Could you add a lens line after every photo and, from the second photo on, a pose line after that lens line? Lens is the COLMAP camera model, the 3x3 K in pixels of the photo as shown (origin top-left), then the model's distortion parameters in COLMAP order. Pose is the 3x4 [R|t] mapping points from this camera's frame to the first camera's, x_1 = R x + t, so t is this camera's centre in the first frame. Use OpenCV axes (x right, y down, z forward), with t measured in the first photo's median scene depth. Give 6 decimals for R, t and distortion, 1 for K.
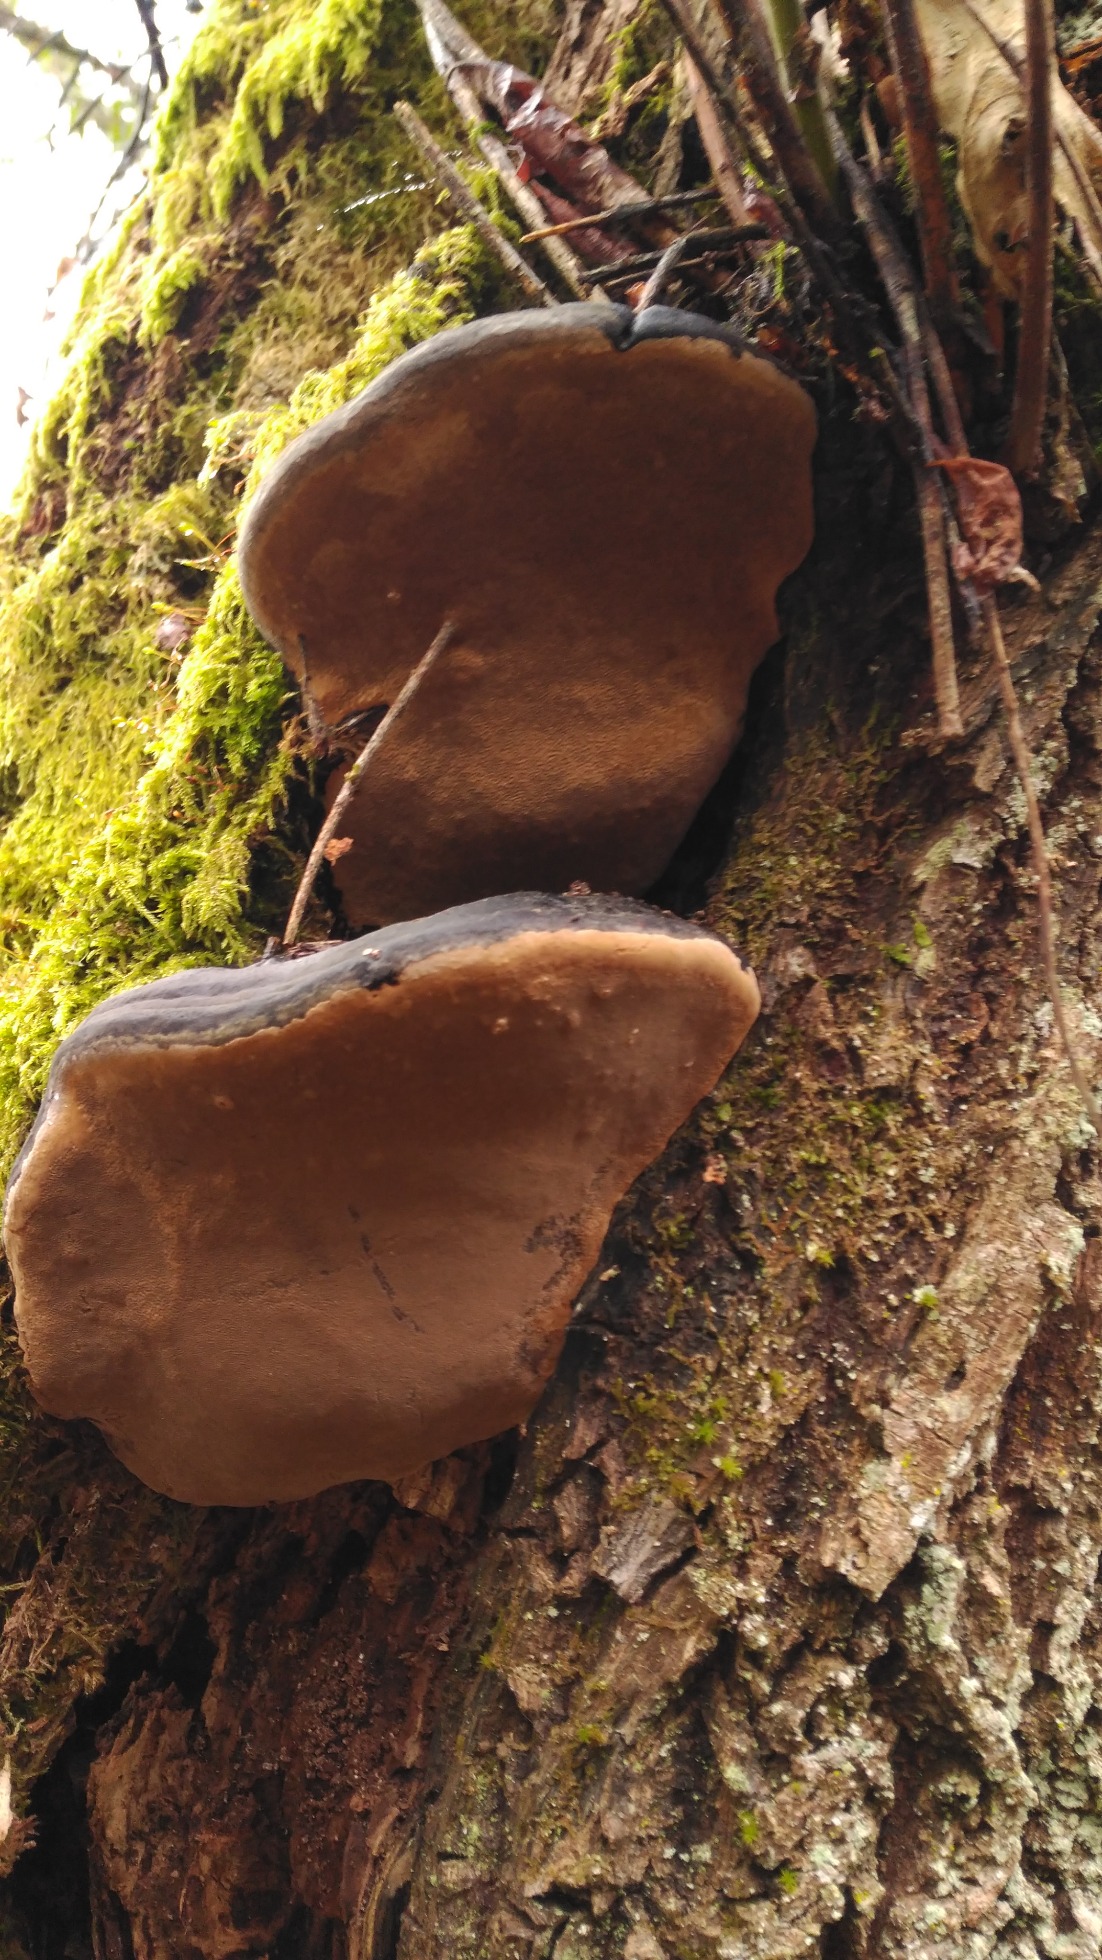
lens RADIAL K [[1610.4, 0, 551.0], [0, 1610.4, 980.0], [0, 0, 1]] dist [0.097478, -0.210792]
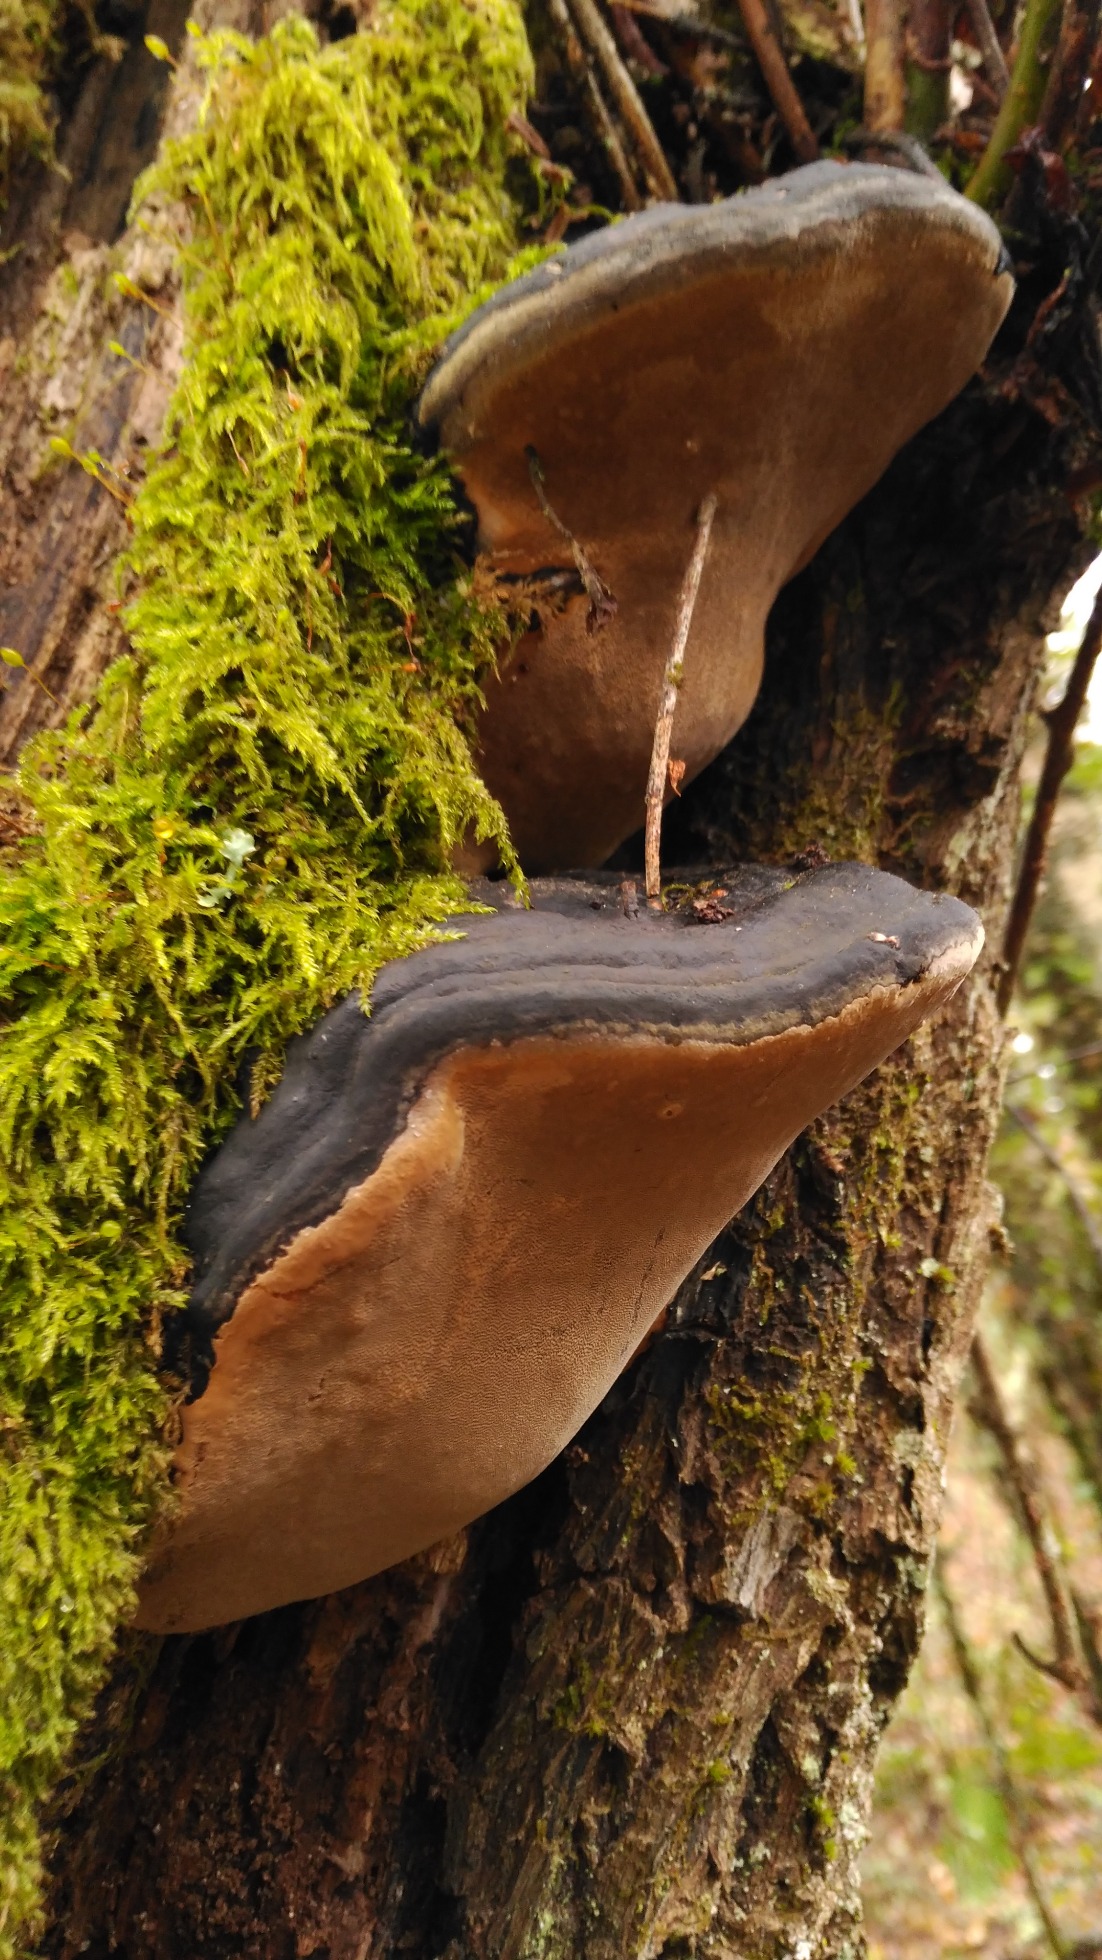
lens RADIAL K [[1659.5, 0, 568.9], [0, 1659.5, 983.5], [0, 0, 1]] dist [0.097279, -0.240640]
pose [[0.644238, 0.042422, 0.763647, -0.753227], [-0.128705, 0.990235, 0.053571, -0.016811], [-0.753918, -0.132797, 0.643407, 0.501852]]
